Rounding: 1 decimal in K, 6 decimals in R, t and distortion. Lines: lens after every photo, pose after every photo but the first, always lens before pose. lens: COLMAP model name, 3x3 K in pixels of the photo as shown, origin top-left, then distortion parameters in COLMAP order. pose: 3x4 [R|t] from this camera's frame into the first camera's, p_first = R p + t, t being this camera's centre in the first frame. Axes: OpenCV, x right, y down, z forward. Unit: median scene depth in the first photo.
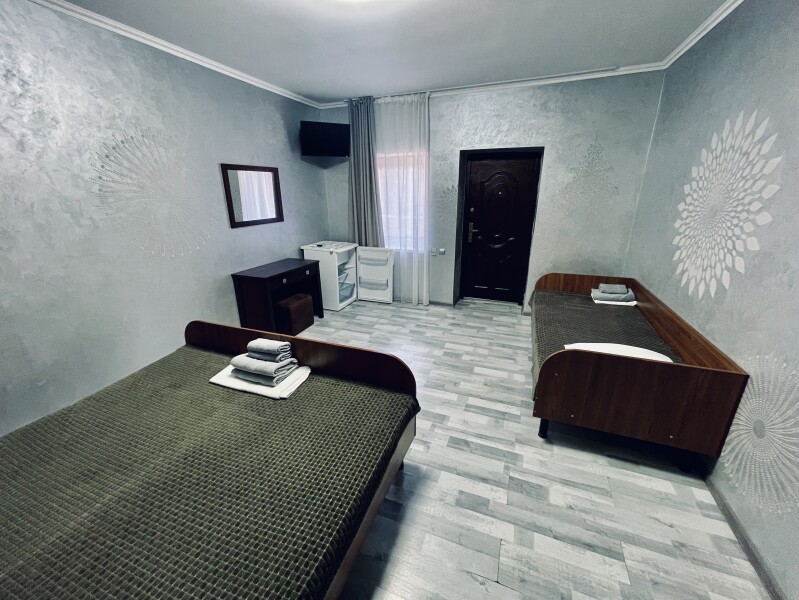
lens RADIAL K [[325.1, 0, 395.1], [0, 325.1, 299.4], [0, 0, 1]] dist [-0.003884, 0.000481]
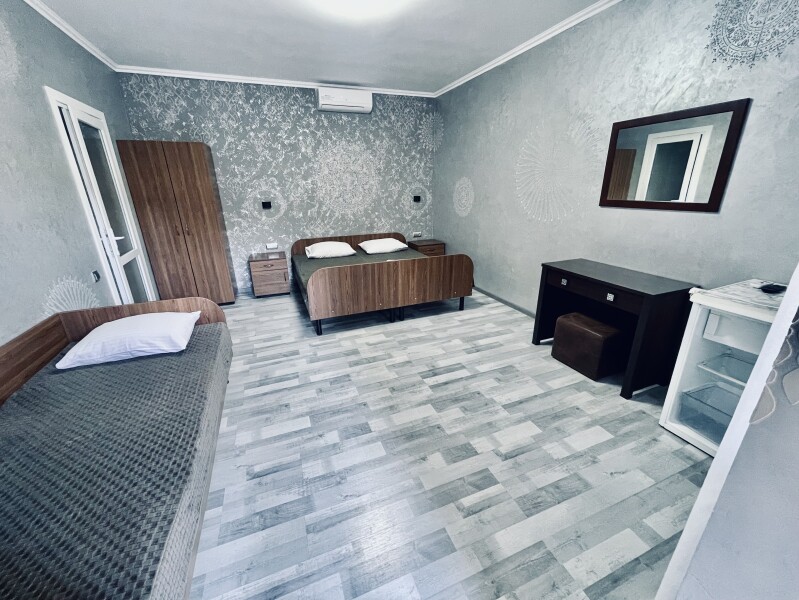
lens RADIAL K [[325.1, 0, 396.5], [0, 325.1, 296.6], [0, 0, 1]] dist [-0.003884, 0.000481]
pose [[-0.734976, 0.244189, -0.632599, 0.436438], [-0.190812, 0.820735, 0.538503, -0.372959], [0.650693, 0.516494, -0.556626, 1.238810]]
